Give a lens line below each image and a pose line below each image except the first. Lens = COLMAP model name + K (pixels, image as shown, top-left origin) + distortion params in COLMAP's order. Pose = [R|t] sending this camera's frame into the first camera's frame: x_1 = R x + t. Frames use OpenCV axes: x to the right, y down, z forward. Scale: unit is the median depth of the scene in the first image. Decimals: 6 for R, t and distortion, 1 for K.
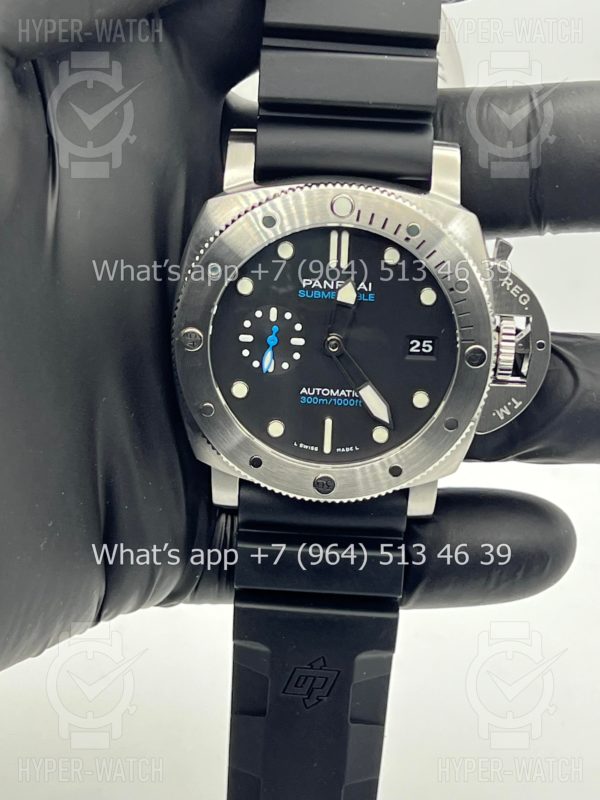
lens RADIAL K [[2005.3, 0, 295.0], [0, 2005.3, 396.3], [0, 0, 1]] dist [0.162973, 0.000000]
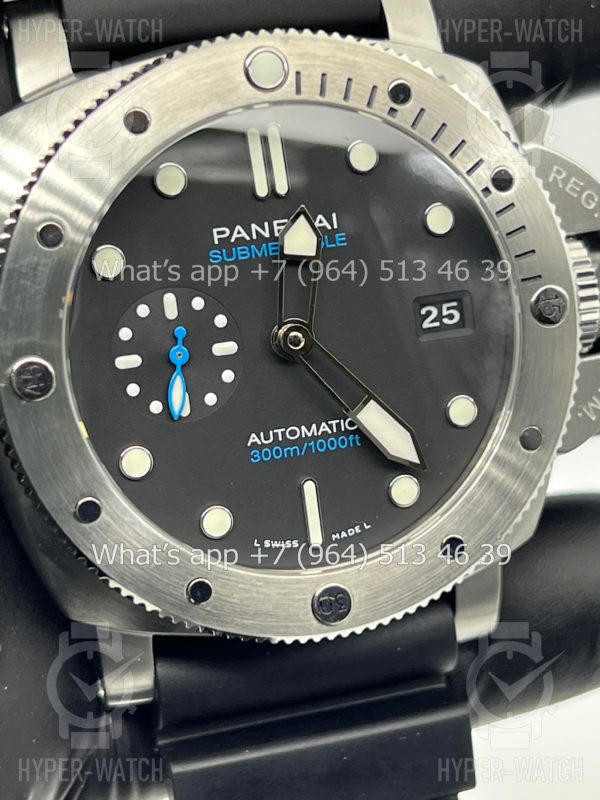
lens RADIAL K [[2005.3, 0, 325.1], [0, 2005.3, 392.4], [0, 0, 1]] dist [0.162973, 0.000000]
pose [[0.943811, -0.201219, 0.262168, -0.114164], [0.233646, 0.967298, -0.098710, 0.042076], [-0.233732, 0.154418, 0.959961, 0.486242]]
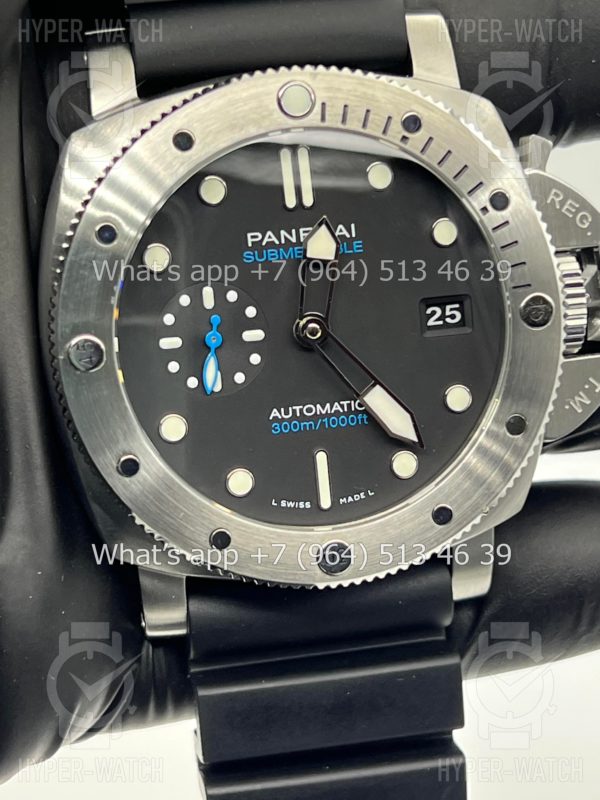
lens RADIAL K [[2005.3, 0, 305.6], [0, 2005.3, 395.0], [0, 0, 1]] dist [0.162973, 0.000000]
pose [[0.972935, -0.157500, 0.169089, -0.090503], [0.178223, 0.977217, -0.115251, 0.064983], [-0.147085, 0.142267, 0.978839, 0.390649]]
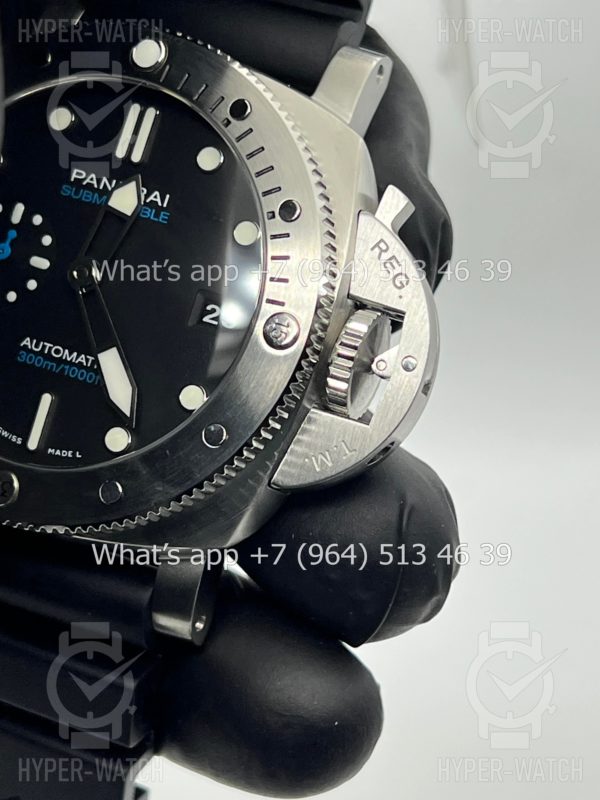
lens RADIAL K [[2005.3, 0, 347.7], [0, 2005.3, 399.2], [0, 0, 1]] dist [0.162973, 0.000000]
pose [[0.926951, 0.222512, -0.302077, 0.288981], [-0.310430, 0.907040, -0.284449, 0.159881], [0.210703, 0.357444, 0.909856, 0.461208]]
